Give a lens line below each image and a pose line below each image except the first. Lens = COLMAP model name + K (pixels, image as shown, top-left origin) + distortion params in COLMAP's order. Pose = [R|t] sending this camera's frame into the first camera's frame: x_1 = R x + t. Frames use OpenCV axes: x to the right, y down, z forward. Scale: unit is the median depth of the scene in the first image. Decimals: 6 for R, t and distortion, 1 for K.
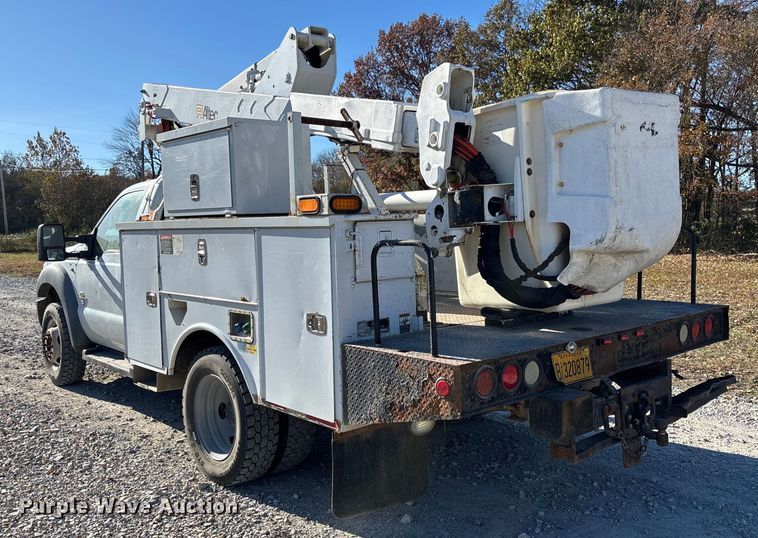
lens RADIAL K [[711.0, 0, 379.0], [0, 711.0, 269.0], [0, 0, 1]] dist [0.067496, -0.003820]
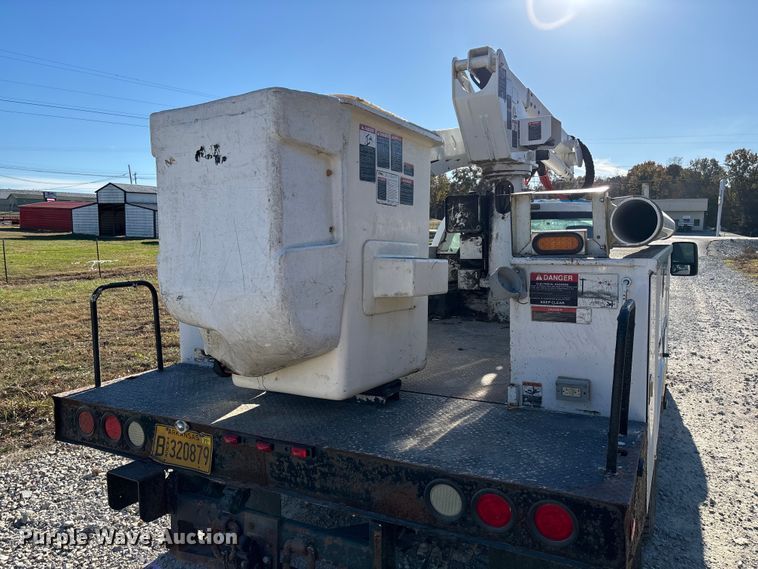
lens RADIAL K [[574.0, 0, 380.0], [0, 574.0, 298.5], [0, 0, 1]] dist [0.022639, -0.001336]
pose [[0.355462, 0.122313, -0.926653, 0.939413], [-0.060907, 0.992325, 0.107617, -0.125990], [0.932704, 0.018186, 0.360183, 0.938605]]
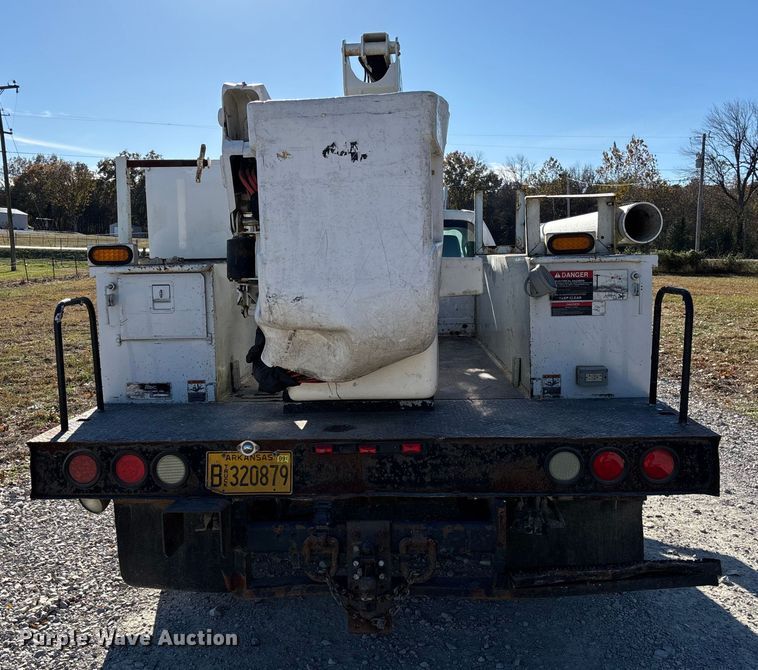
lens RADIAL K [[808.3, 0, 360.7], [0, 808.3, 335.7], [0, 0, 1]] dist [0.225319, -0.763283]
pose [[0.719560, 0.081699, -0.689608, 0.916942], [-0.045581, 0.996470, 0.070493, -0.075048], [0.692933, -0.019291, 0.720744, 0.441866]]
